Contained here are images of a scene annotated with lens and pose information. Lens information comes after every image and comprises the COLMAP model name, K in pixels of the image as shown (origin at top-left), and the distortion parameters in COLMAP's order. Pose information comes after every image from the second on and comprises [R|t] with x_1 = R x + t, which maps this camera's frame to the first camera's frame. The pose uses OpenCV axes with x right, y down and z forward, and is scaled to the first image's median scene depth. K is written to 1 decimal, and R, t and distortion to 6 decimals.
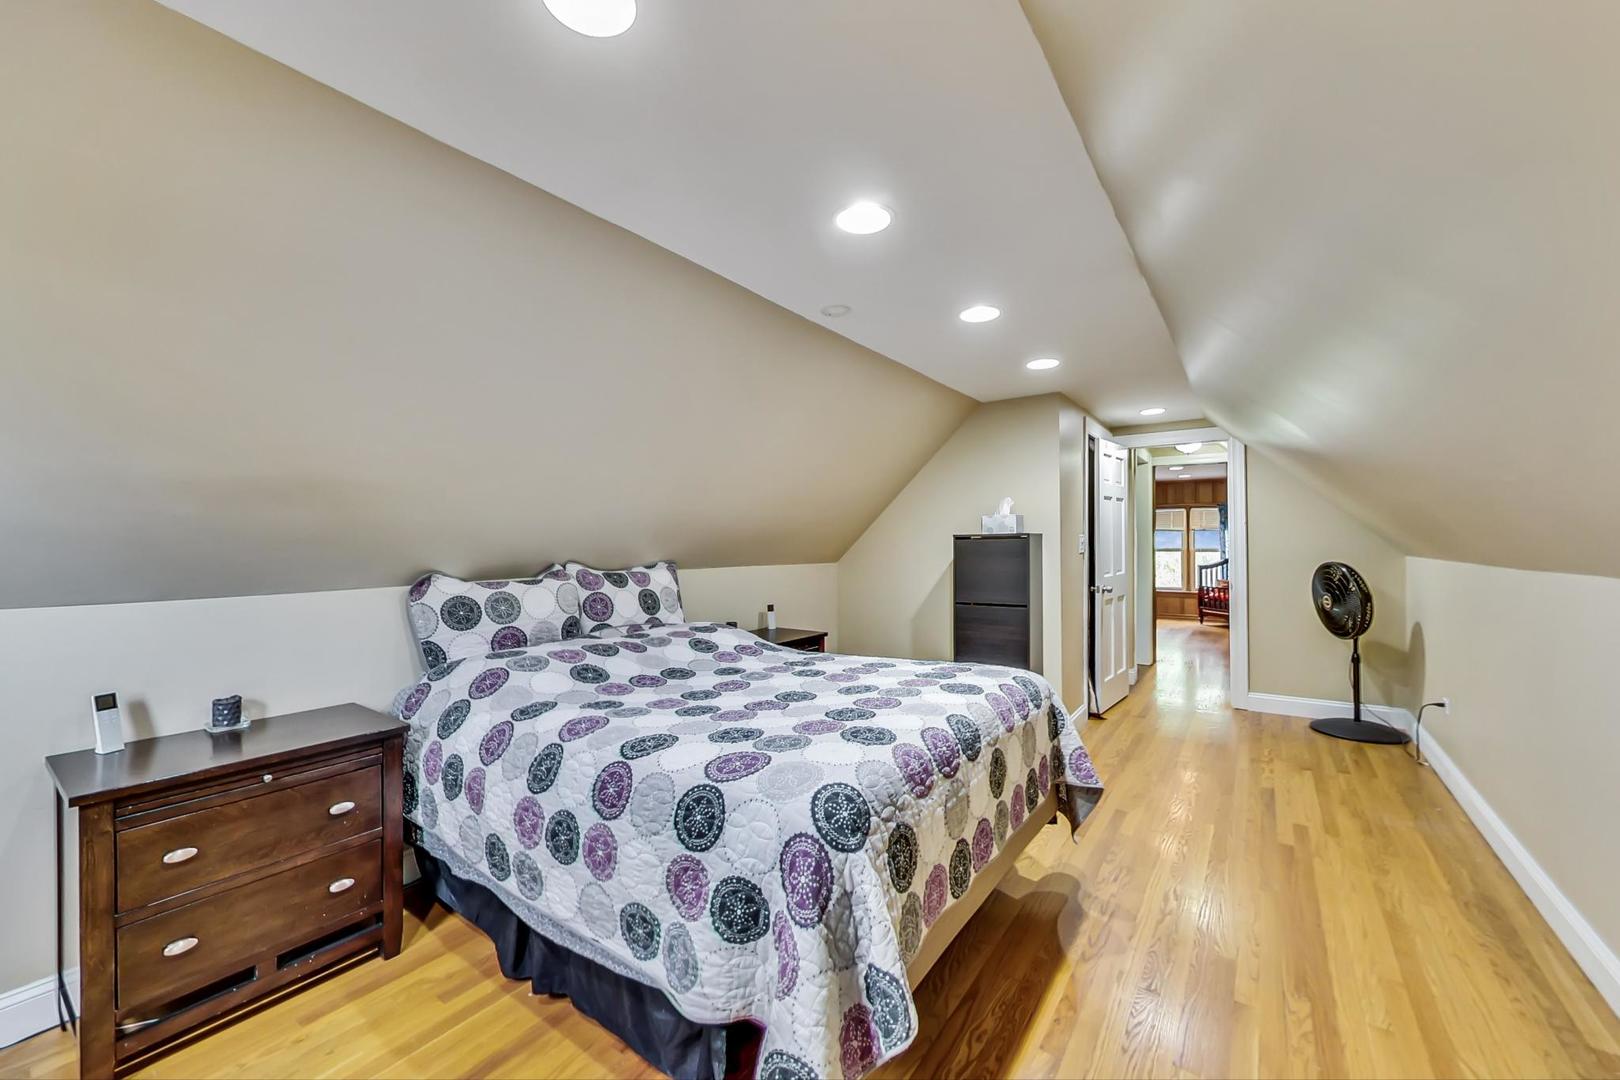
lens RADIAL K [[632.0, 0, 815.9], [0, 632.0, 543.2], [0, 0, 1]] dist [-0.000825, -0.000028]
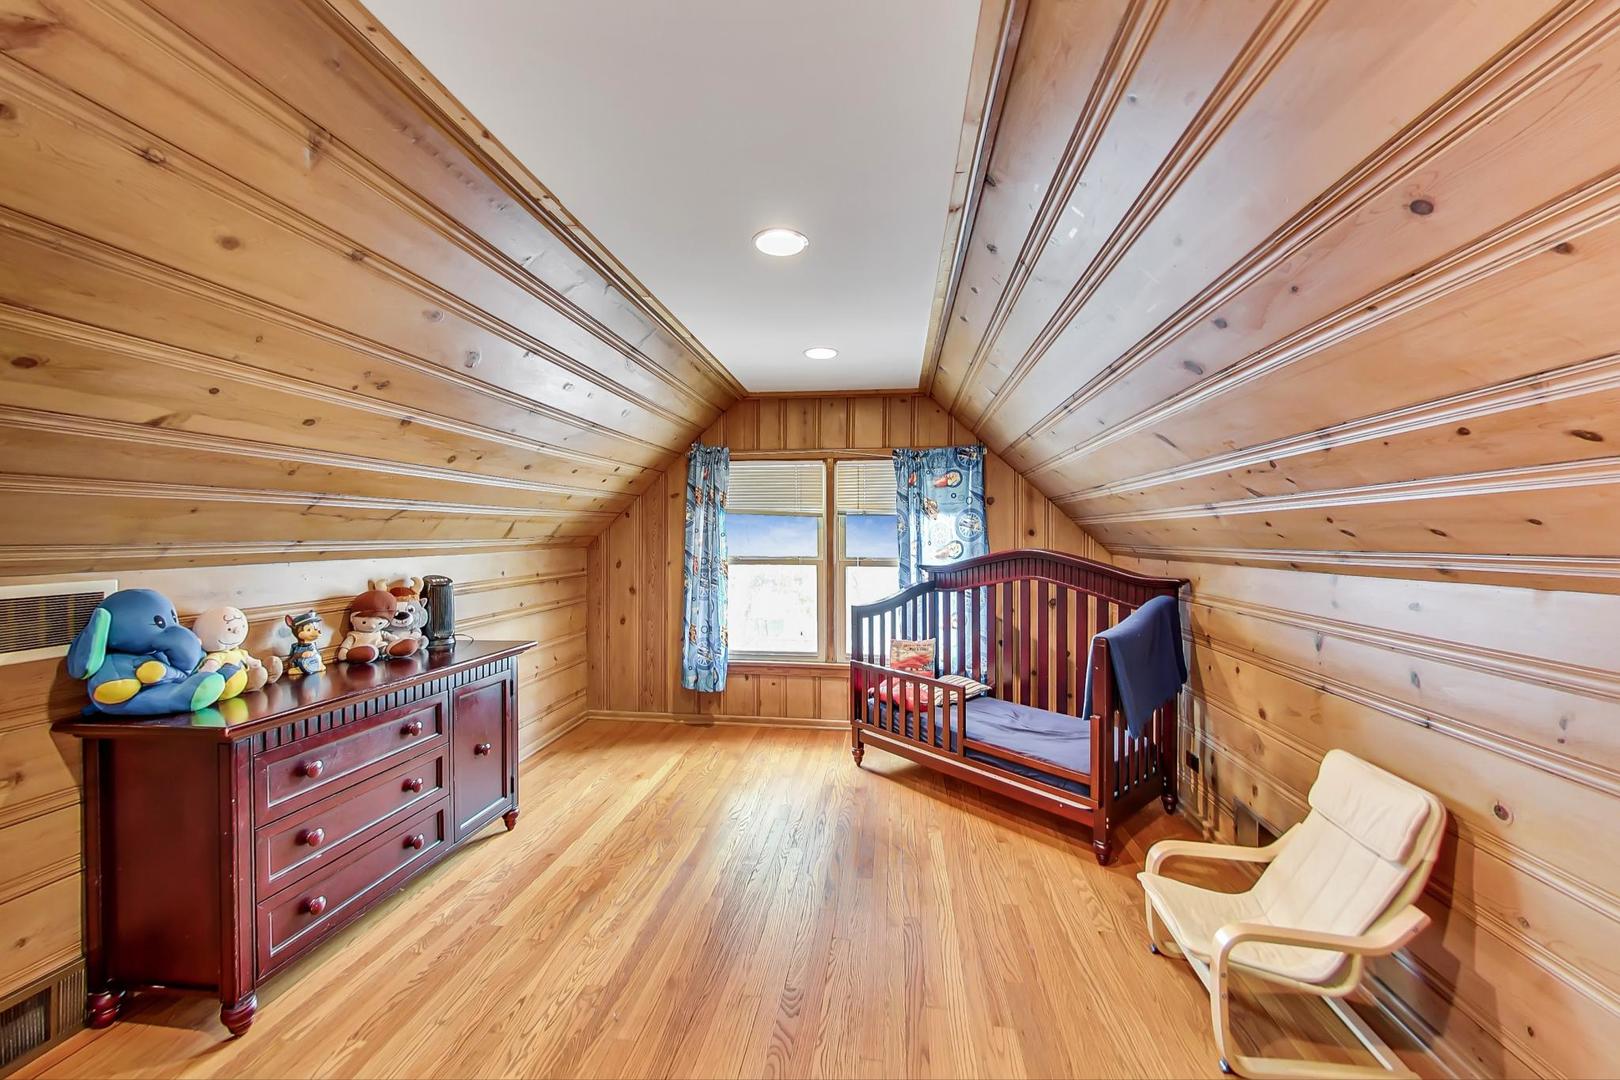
lens RADIAL K [[632.0, 0, 809.8], [0, 632.0, 536.4], [0, 0, 1]] dist [-0.000825, -0.000028]
pose [[0.883034, -0.000886, 0.469308, 0.391691], [-0.003423, 0.999959, 0.008329, -0.010054], [-0.469296, -0.008961, 0.882995, 0.655640]]
